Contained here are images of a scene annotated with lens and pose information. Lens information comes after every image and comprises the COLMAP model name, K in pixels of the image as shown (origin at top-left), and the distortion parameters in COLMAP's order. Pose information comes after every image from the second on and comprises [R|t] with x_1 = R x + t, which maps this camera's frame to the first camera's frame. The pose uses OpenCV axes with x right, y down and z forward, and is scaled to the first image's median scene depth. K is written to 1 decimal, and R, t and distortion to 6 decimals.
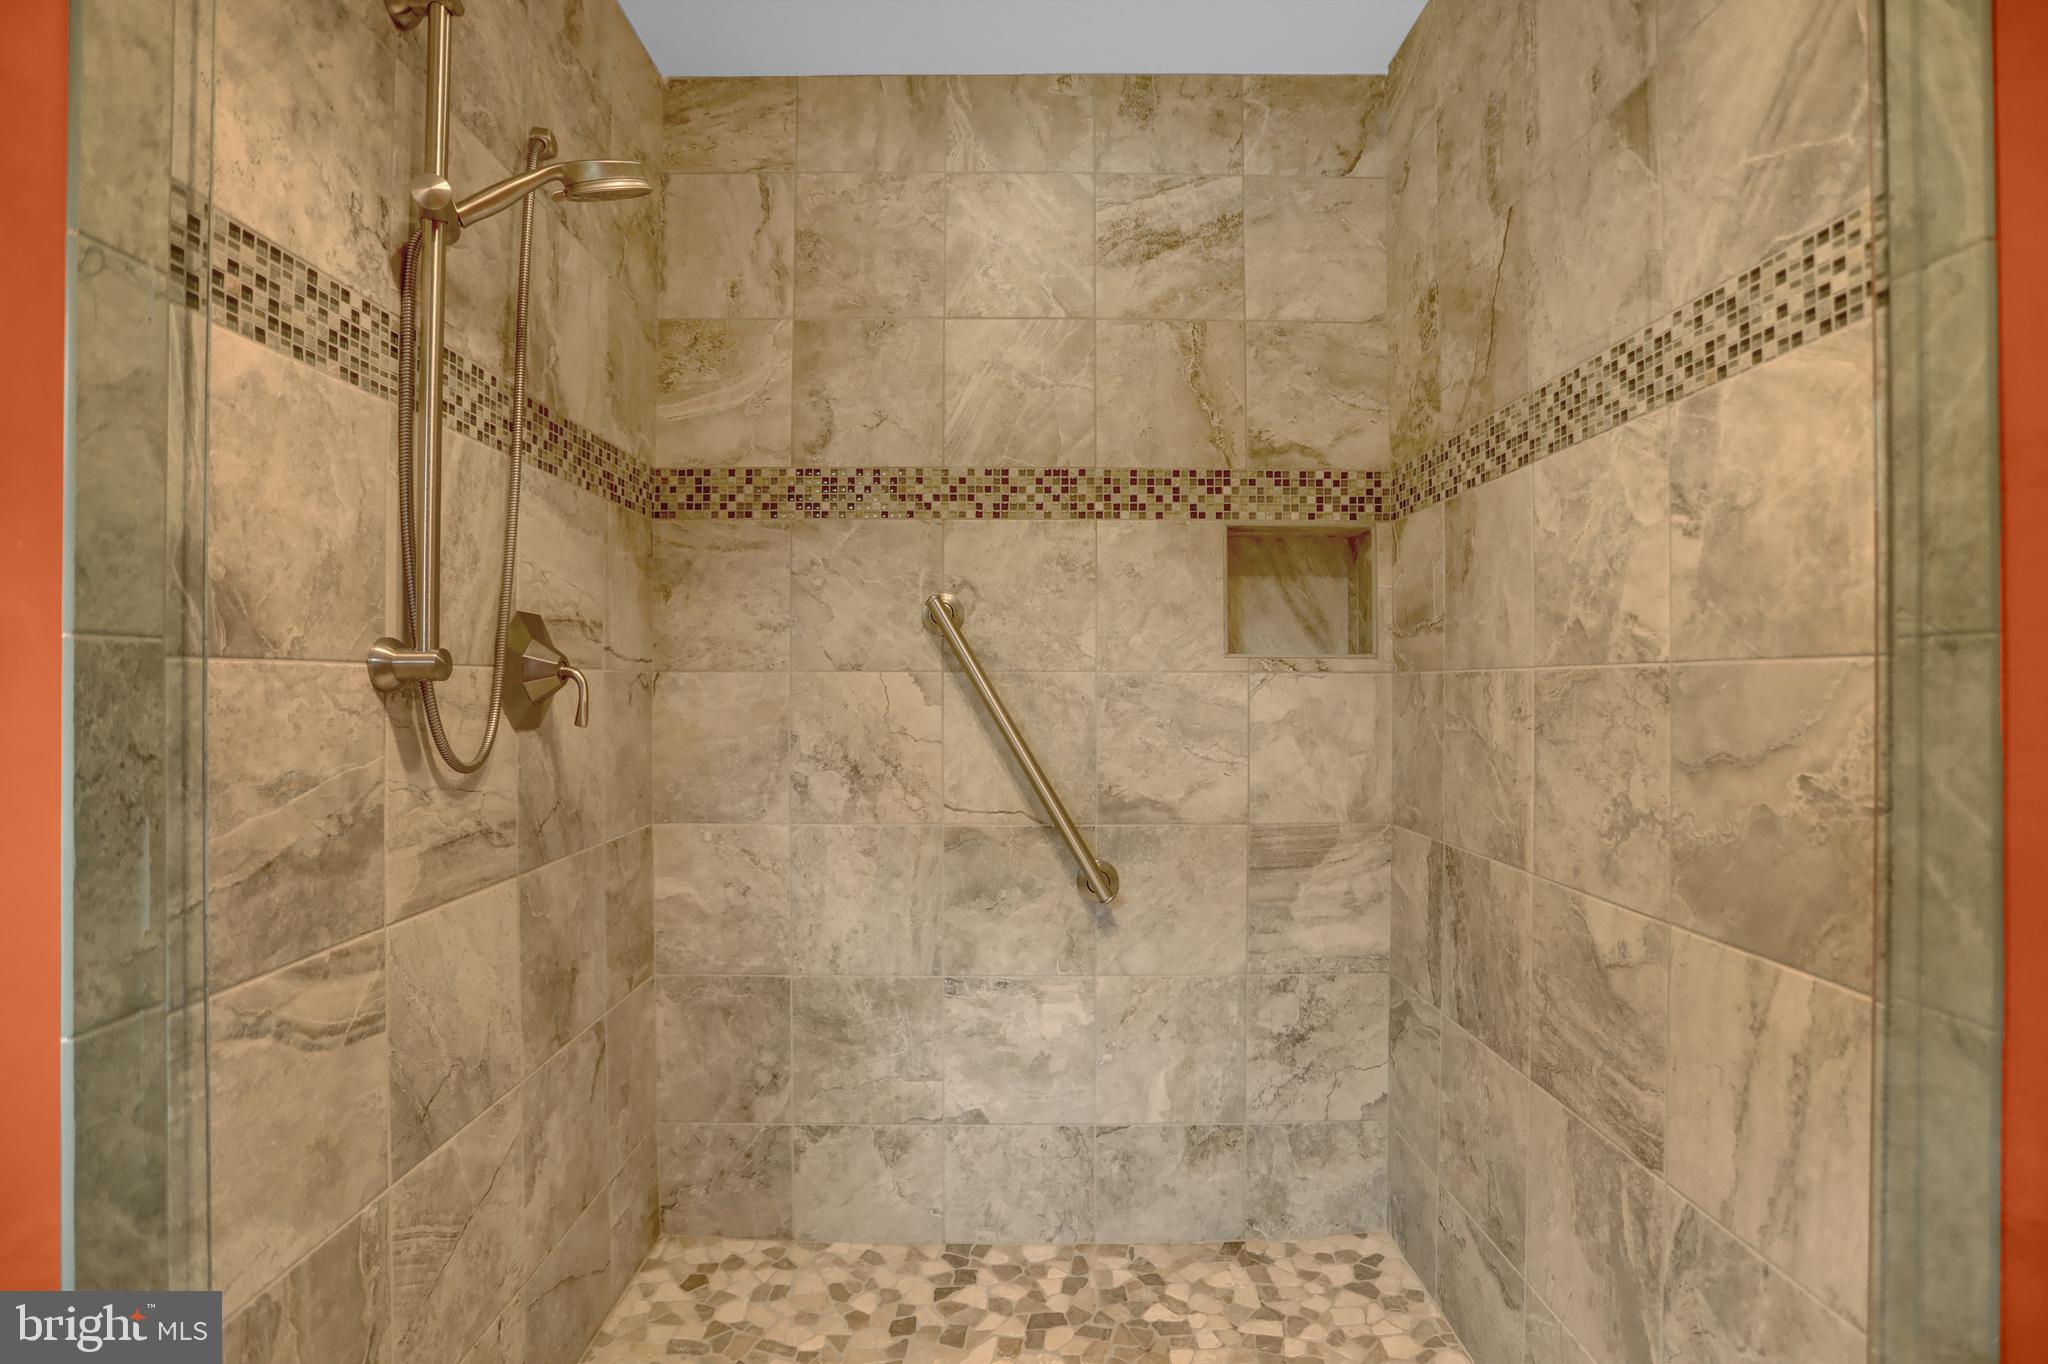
lens RADIAL K [[983.0, 0, 1035.7], [0, 983.0, 678.6], [0, 0, 1]] dist [-0.077951, 0.037641]
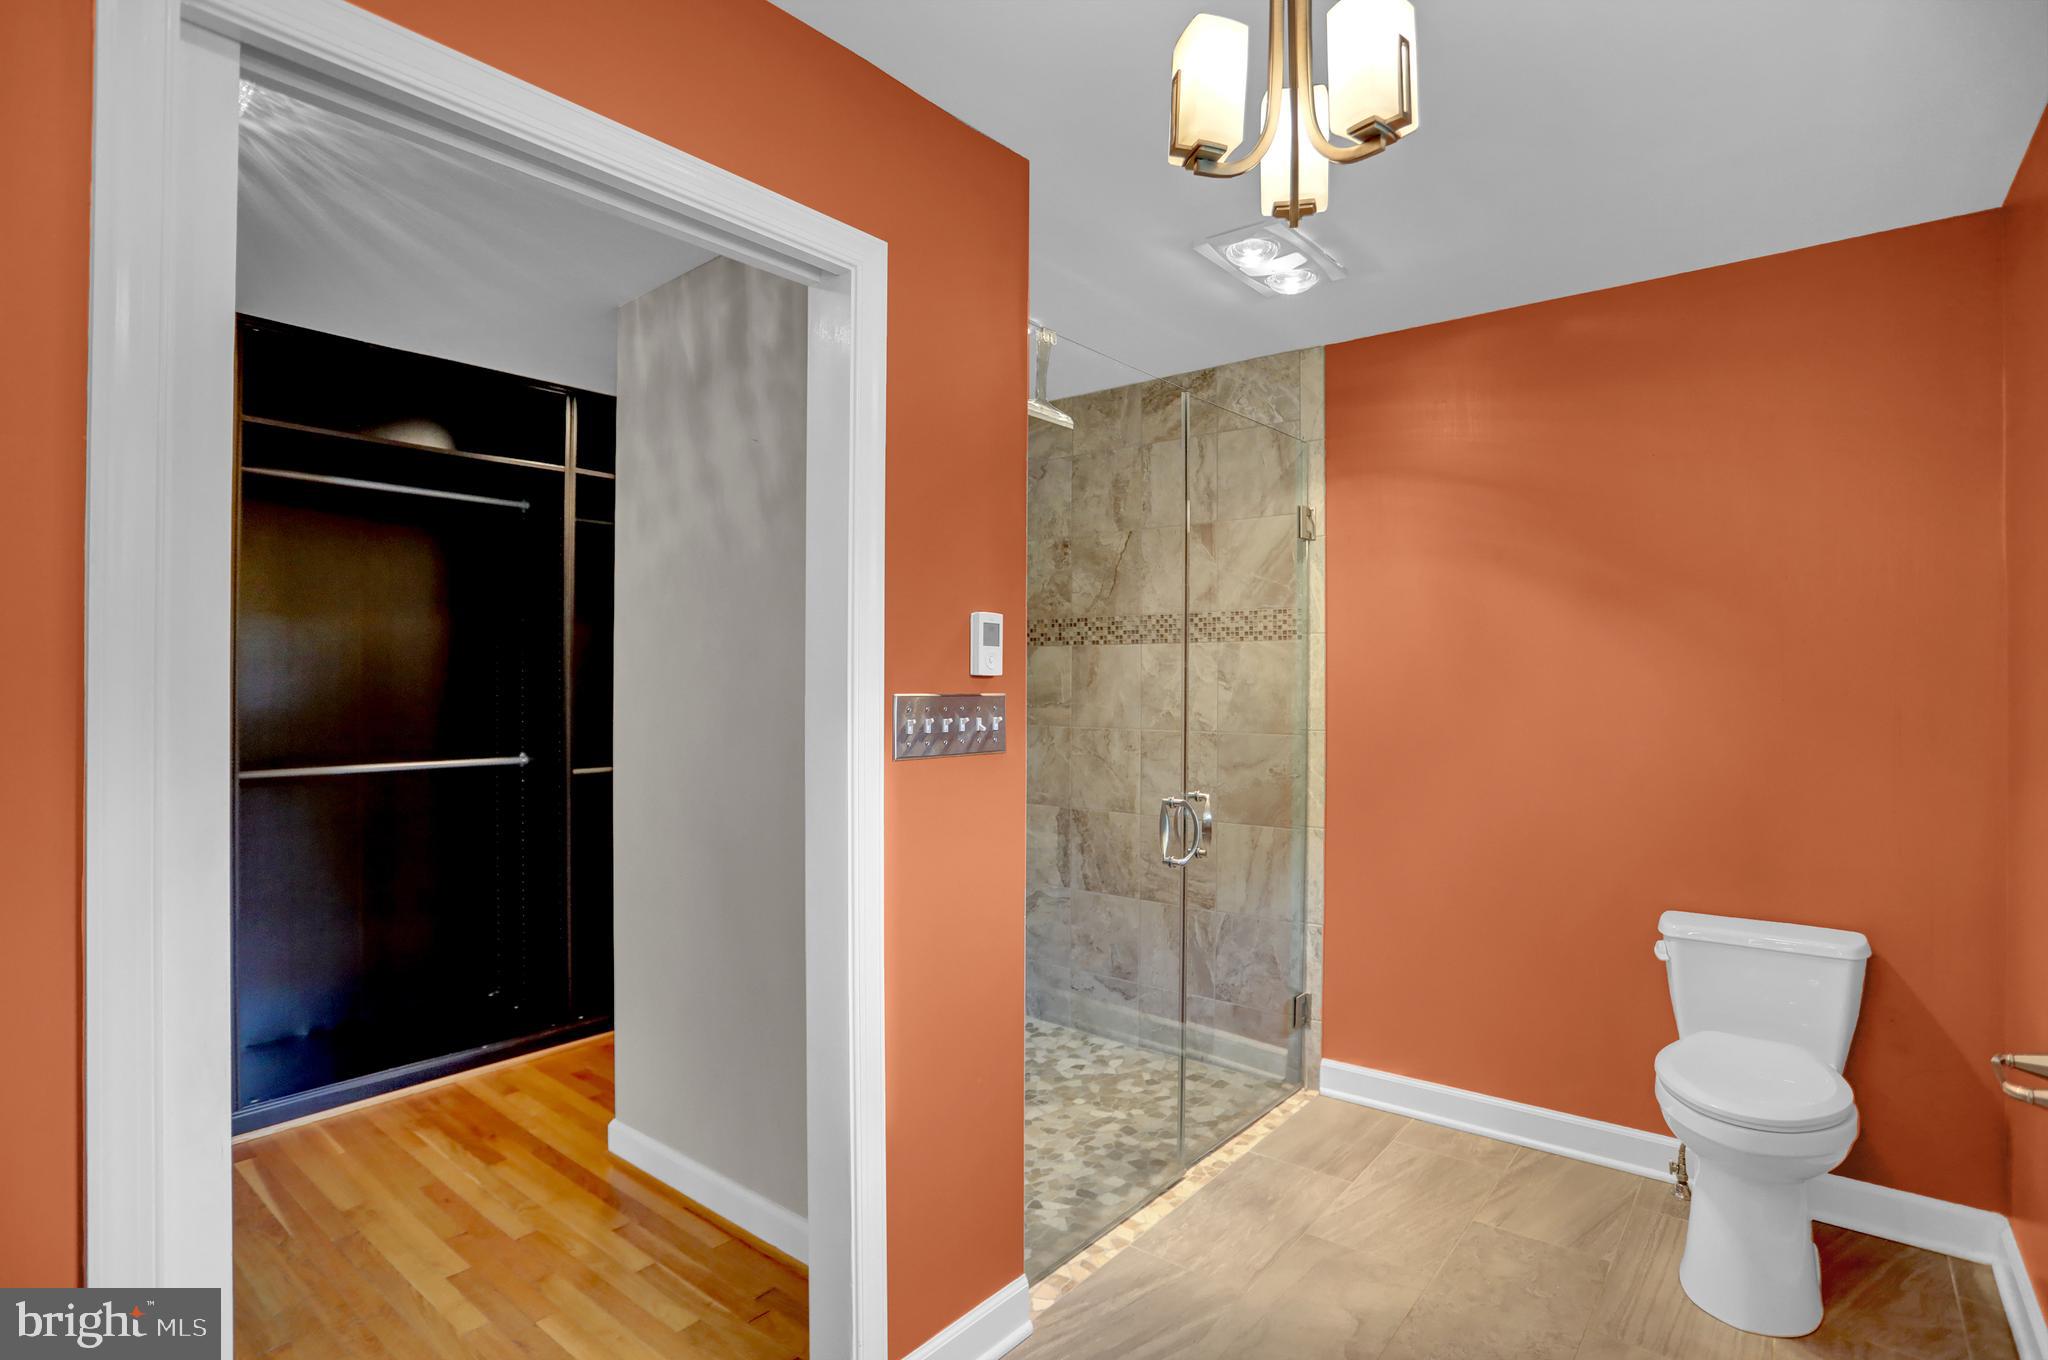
lens RADIAL K [[983.0, 0, 1035.7], [0, 983.0, 676.6], [0, 0, 1]] dist [-0.077951, 0.037641]
pose [[0.637276, 0.014083, 0.770507, -1.962393], [-0.013317, 0.999885, -0.007262, -0.153494], [-0.770520, -0.005633, 0.637391, -0.465838]]
